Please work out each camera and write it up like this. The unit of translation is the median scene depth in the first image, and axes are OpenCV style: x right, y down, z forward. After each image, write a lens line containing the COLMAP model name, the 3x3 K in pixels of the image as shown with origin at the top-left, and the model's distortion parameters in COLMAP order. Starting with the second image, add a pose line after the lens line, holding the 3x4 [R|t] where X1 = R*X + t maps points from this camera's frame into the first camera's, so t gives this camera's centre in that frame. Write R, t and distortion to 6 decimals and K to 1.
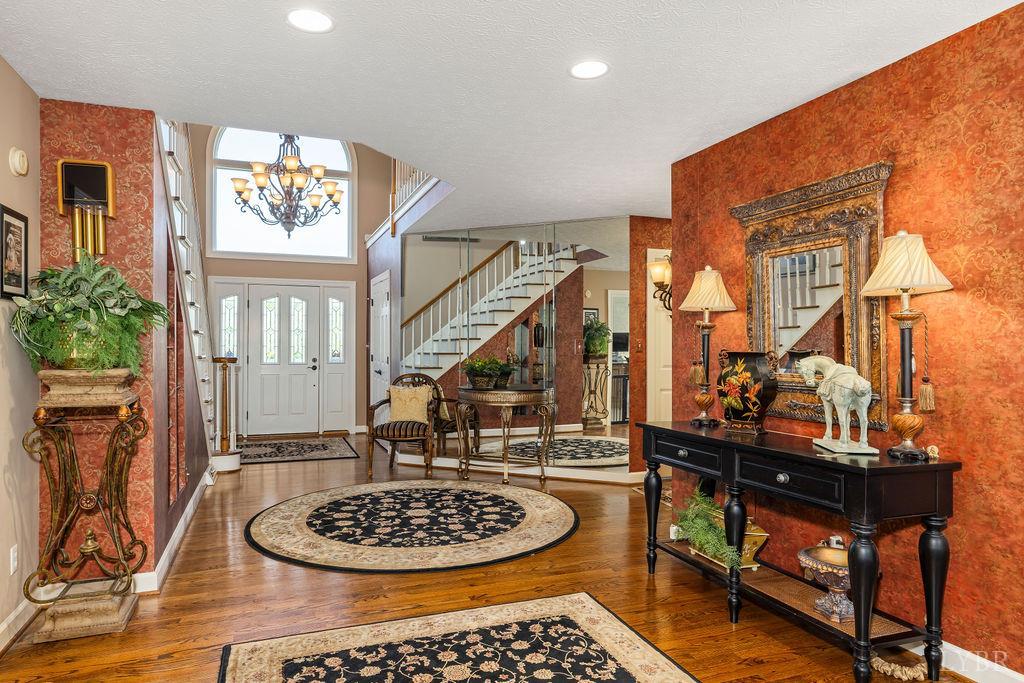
lens RADIAL K [[649.4, 0, 512.7], [0, 649.4, 341.7], [0, 0, 1]] dist [0.001504, 0.002897]
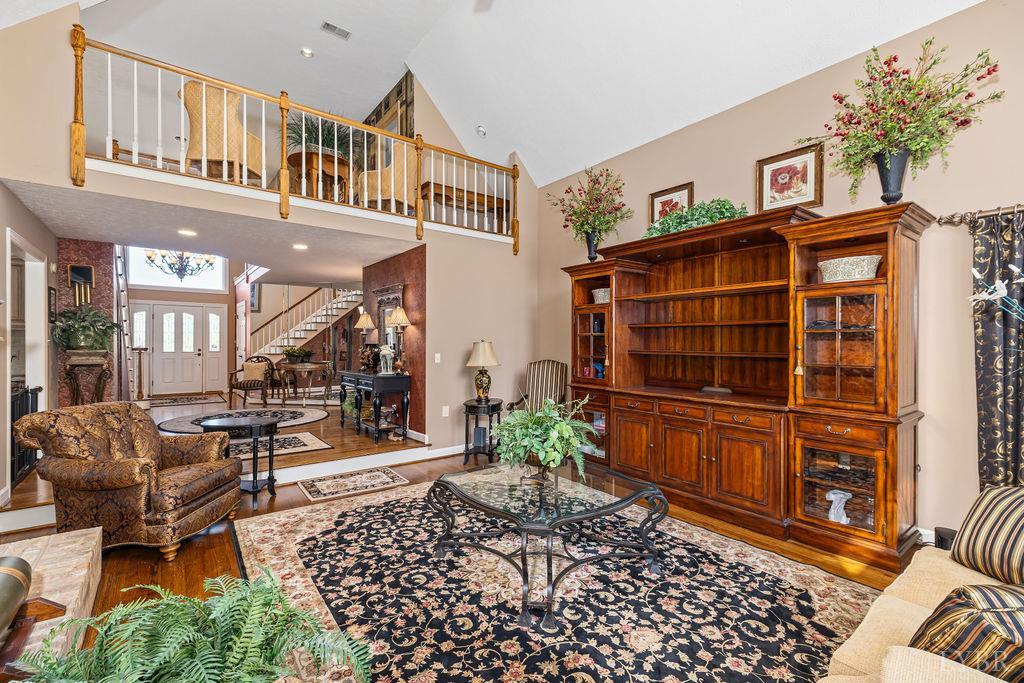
lens RADIAL K [[444.3, 0, 508.4], [0, 444.3, 344.0], [0, 0, 1]] dist [0.003399, -0.000524]
pose [[0.955927, -0.000380, 0.293605, 0.169067], [-0.002429, 0.999955, 0.009203, -0.000397], [-0.293595, -0.009510, 0.955883, -0.472335]]
